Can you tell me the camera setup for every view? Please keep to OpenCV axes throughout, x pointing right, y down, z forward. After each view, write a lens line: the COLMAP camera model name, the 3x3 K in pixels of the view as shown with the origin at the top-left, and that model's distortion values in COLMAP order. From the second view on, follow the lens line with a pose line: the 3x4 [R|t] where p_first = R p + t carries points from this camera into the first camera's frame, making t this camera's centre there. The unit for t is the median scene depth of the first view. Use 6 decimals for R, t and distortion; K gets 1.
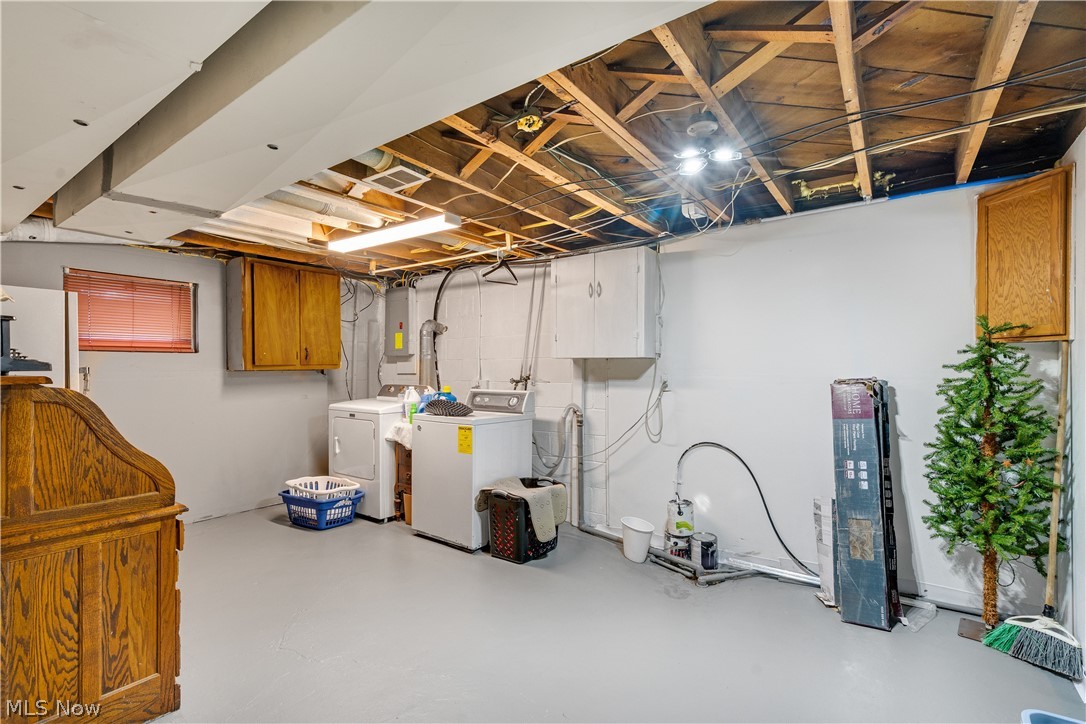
lens RADIAL K [[499.2, 0, 542.2], [0, 499.2, 369.8], [0, 0, 1]] dist [-0.002416, 0.001024]
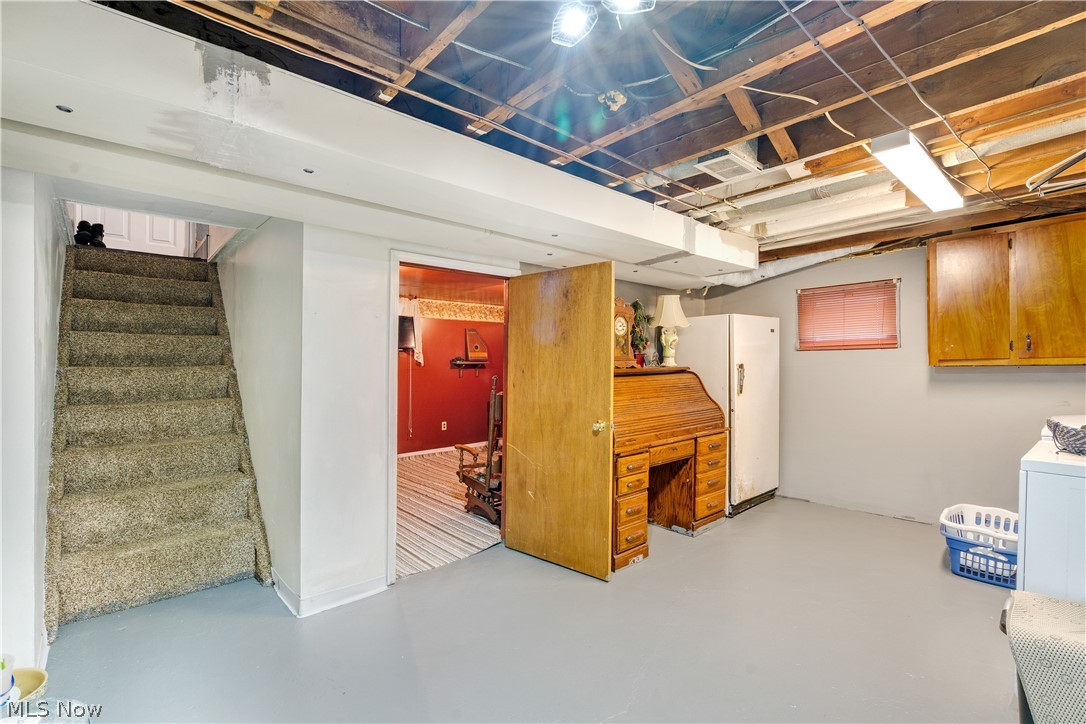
lens RADIAL K [[499.2, 0, 543.4], [0, 499.2, 357.8], [0, 0, 1]] dist [-0.002416, 0.001024]
pose [[-0.240985, -0.011334, -0.970463, 0.451569], [0.006341, 0.999892, -0.013252, -0.005958], [0.970508, -0.009347, -0.240887, 0.559877]]
